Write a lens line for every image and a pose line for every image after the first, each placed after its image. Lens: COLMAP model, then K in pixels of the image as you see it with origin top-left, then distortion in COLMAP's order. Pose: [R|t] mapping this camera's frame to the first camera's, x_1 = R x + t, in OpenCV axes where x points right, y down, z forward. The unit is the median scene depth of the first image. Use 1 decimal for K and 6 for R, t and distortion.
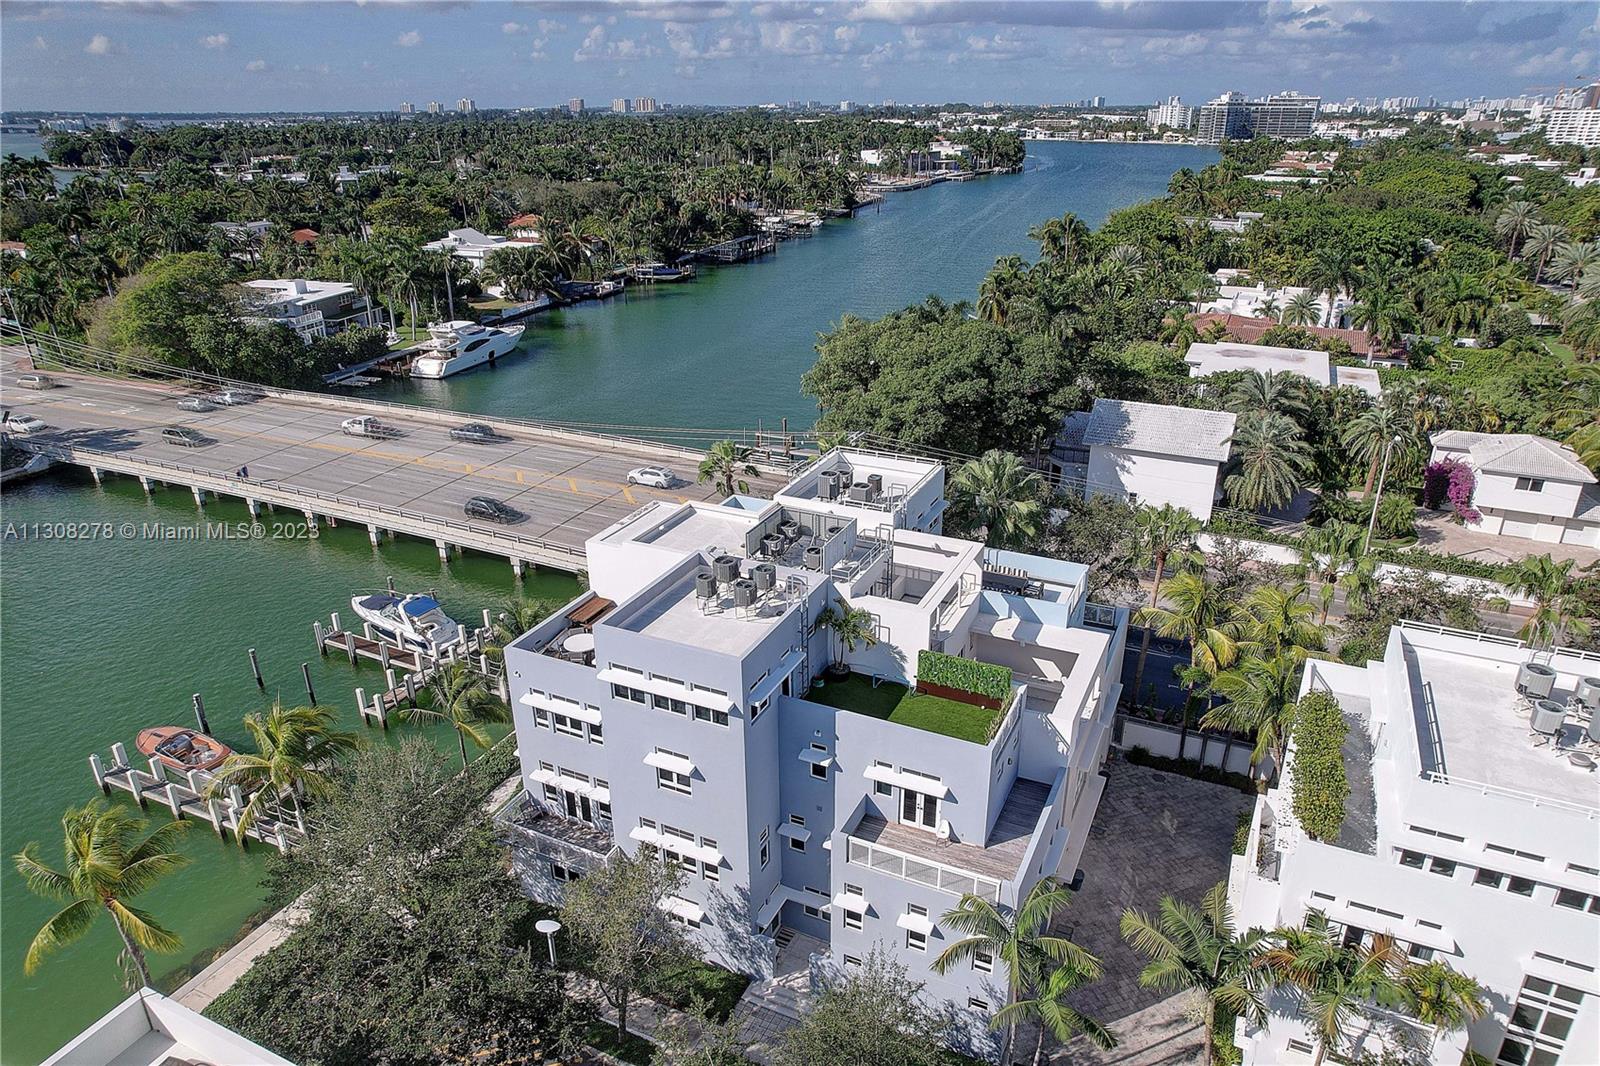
lens RADIAL K [[1028.8, 0, 810.8], [0, 1028.8, 540.6], [0, 0, 1]] dist [-0.084735, 0.080868]
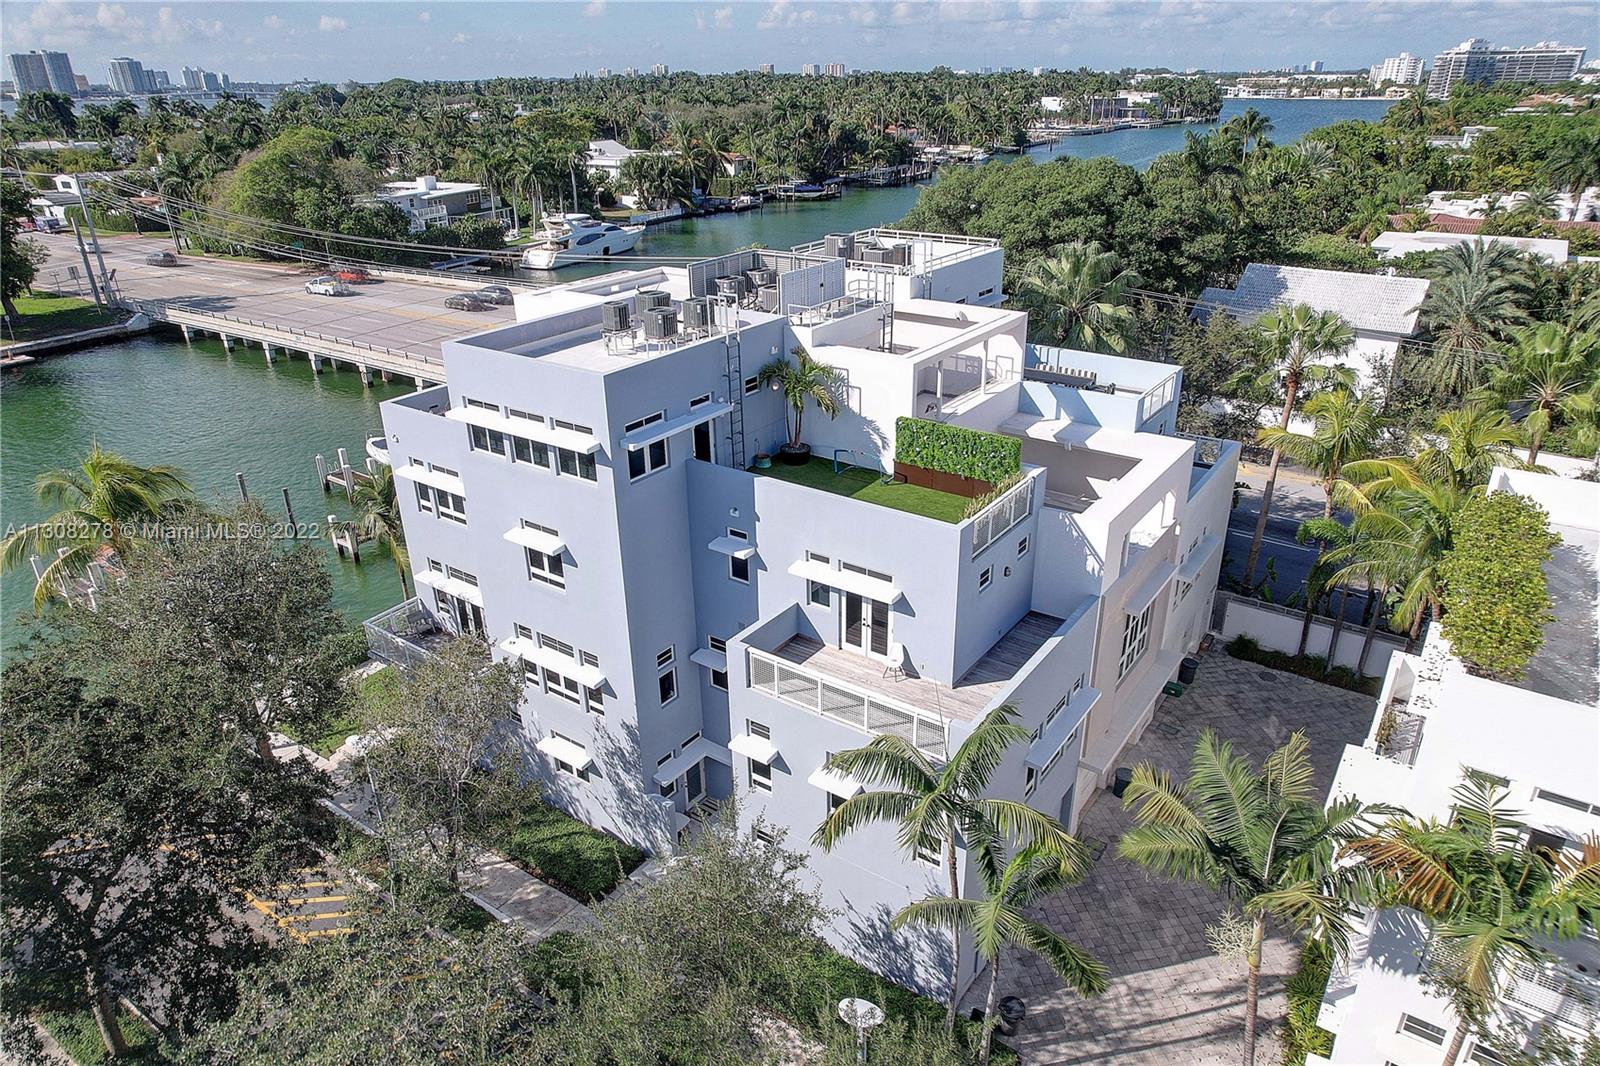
lens RADIAL K [[1028.8, 0, 810.8], [0, 1028.8, 540.6], [0, 0, 1]] dist [-0.084735, 0.080868]
pose [[0.985354, 0.065964, -0.157246, 0.055464], [-0.061741, 0.997592, 0.031598, 0.058837], [0.158952, -0.021427, 0.987054, 0.098922]]
